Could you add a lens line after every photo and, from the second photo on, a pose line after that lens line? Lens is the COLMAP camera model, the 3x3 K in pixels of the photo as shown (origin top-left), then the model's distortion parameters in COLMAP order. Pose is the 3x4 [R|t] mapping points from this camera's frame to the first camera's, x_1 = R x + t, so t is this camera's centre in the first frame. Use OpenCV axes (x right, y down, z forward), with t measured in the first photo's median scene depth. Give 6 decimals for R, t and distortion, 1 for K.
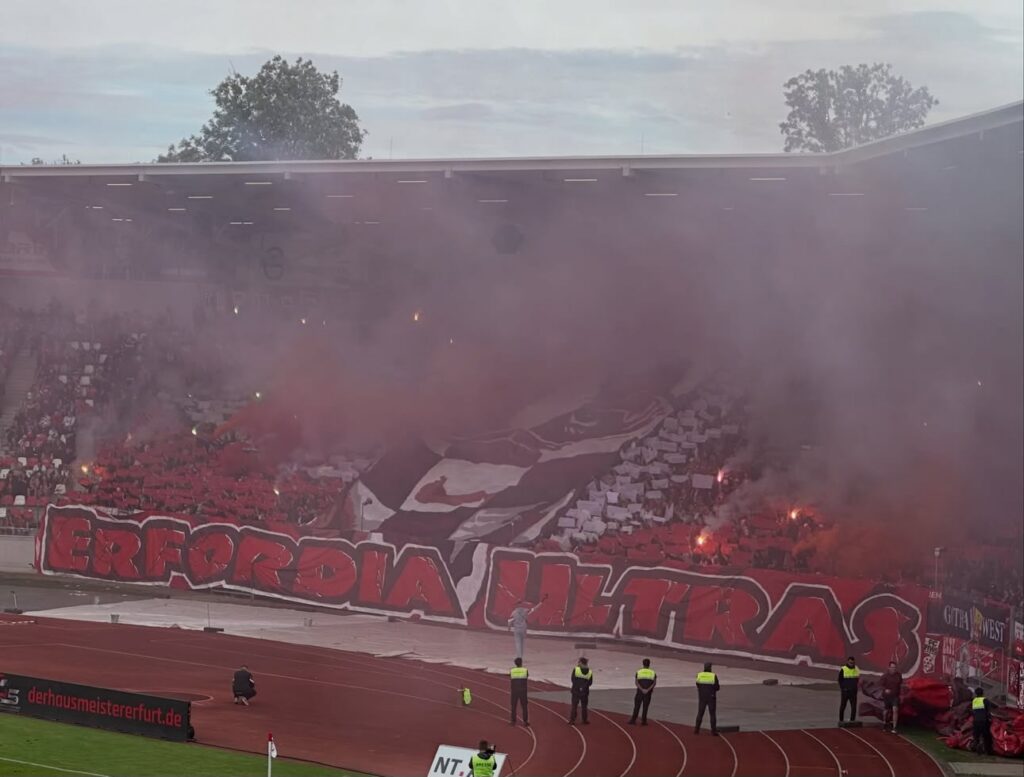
lens RADIAL K [[3639.7, 0, 492.3], [0, 3639.7, 410.6], [0, 0, 1]] dist [-0.363661, 12.286544]
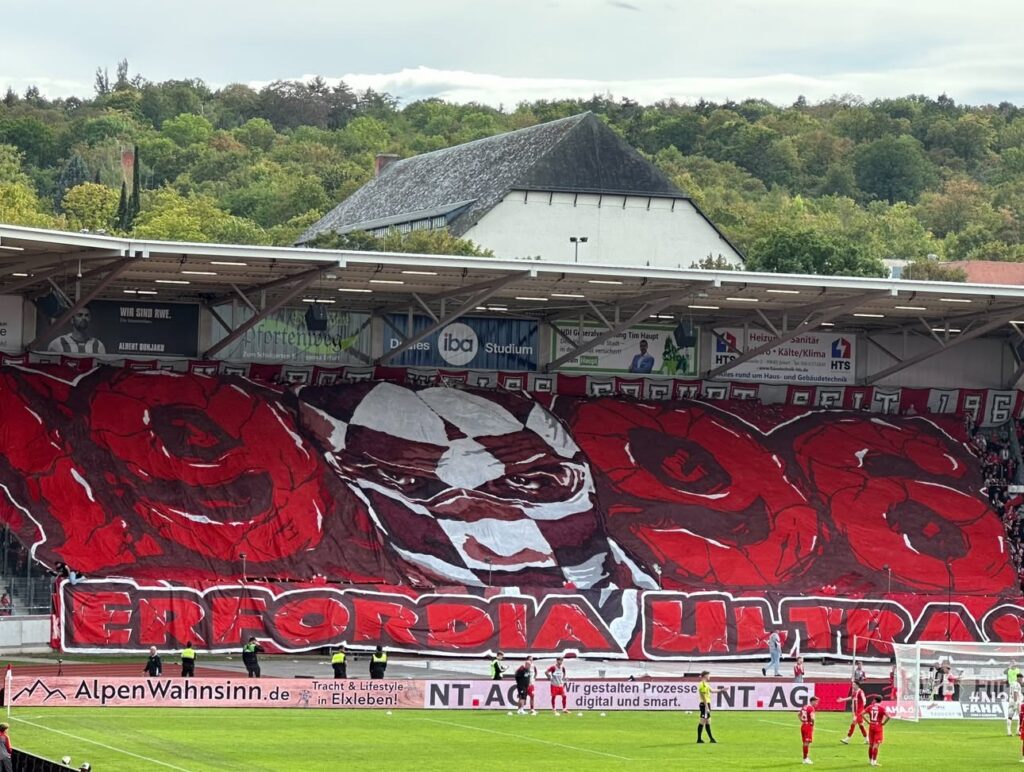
lens RADIAL K [[3547.6, 0, 468.6], [0, 3547.6, 442.6], [0, 0, 1]] dist [-0.476231, 15.262920]
pose [[0.395264, -0.027740, 0.918148, -1.056155], [-0.002719, 0.999504, 0.031368, -0.046240], [-0.918563, -0.014895, 0.394993, 0.579620]]
